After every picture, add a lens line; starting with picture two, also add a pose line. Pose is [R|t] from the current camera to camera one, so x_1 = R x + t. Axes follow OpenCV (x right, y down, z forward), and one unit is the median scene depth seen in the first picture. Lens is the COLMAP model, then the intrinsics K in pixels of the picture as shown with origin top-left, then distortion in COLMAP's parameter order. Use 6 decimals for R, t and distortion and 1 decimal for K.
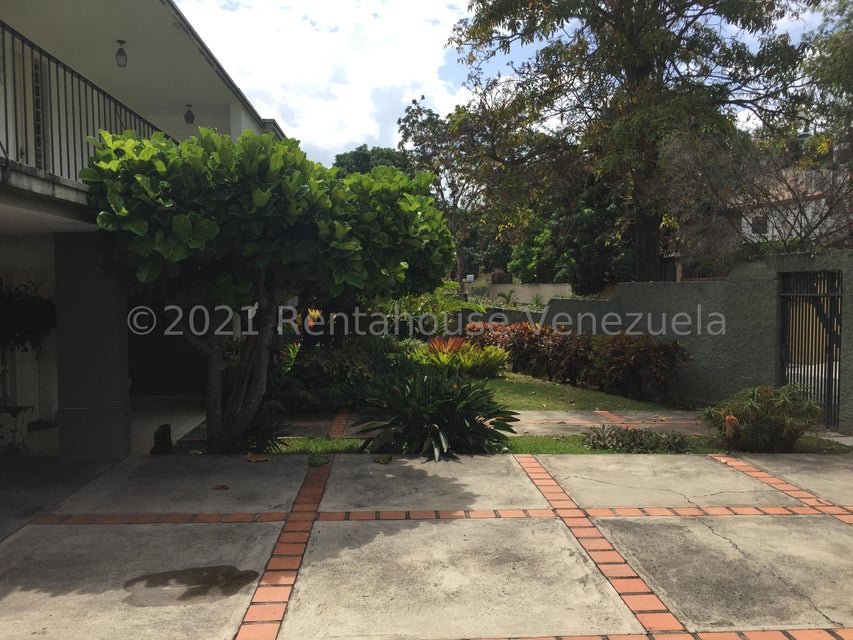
lens RADIAL K [[732.4, 0, 429.9], [0, 732.4, 323.1], [0, 0, 1]] dist [0.074954, -0.085257]
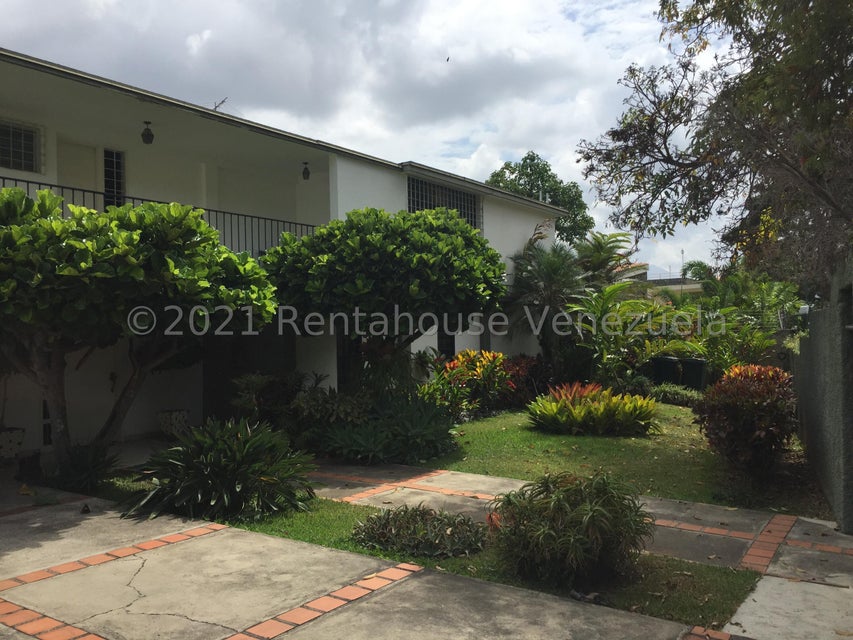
lens RADIAL K [[732.4, 0, 427.7], [0, 732.4, 319.4], [0, 0, 1]] dist [0.074954, -0.085257]
pose [[0.783483, -0.022411, -0.621010, 0.951599], [-0.012182, 0.998604, -0.051407, -0.017502], [0.621294, 0.047841, 0.782115, 0.538889]]
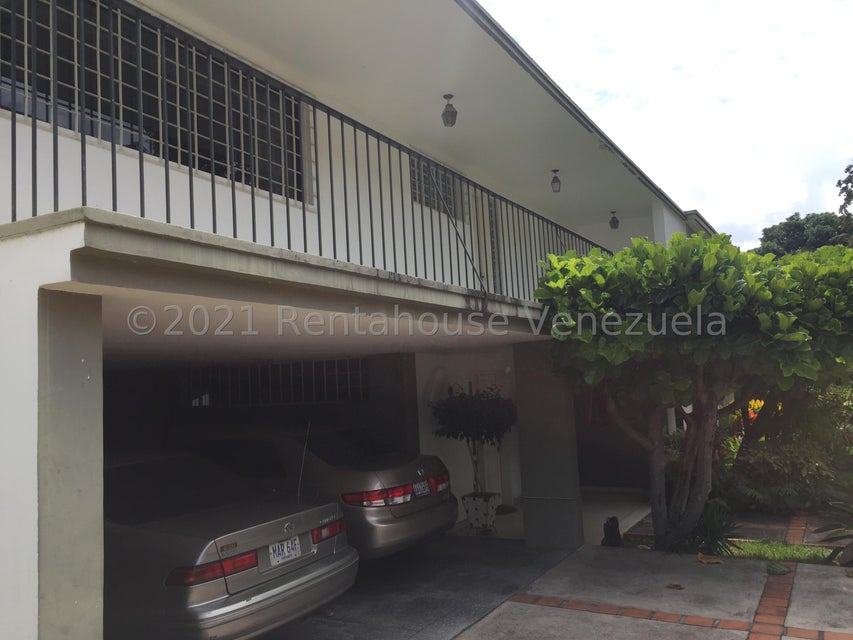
lens RADIAL K [[732.4, 0, 424.6], [0, 732.4, 319.3], [0, 0, 1]] dist [0.074954, -0.085257]
pose [[0.843665, -0.085998, -0.529937, -0.004362], [0.019993, 0.991435, -0.129061, -0.012392], [0.536497, 0.098290, 0.838159, -0.055232]]
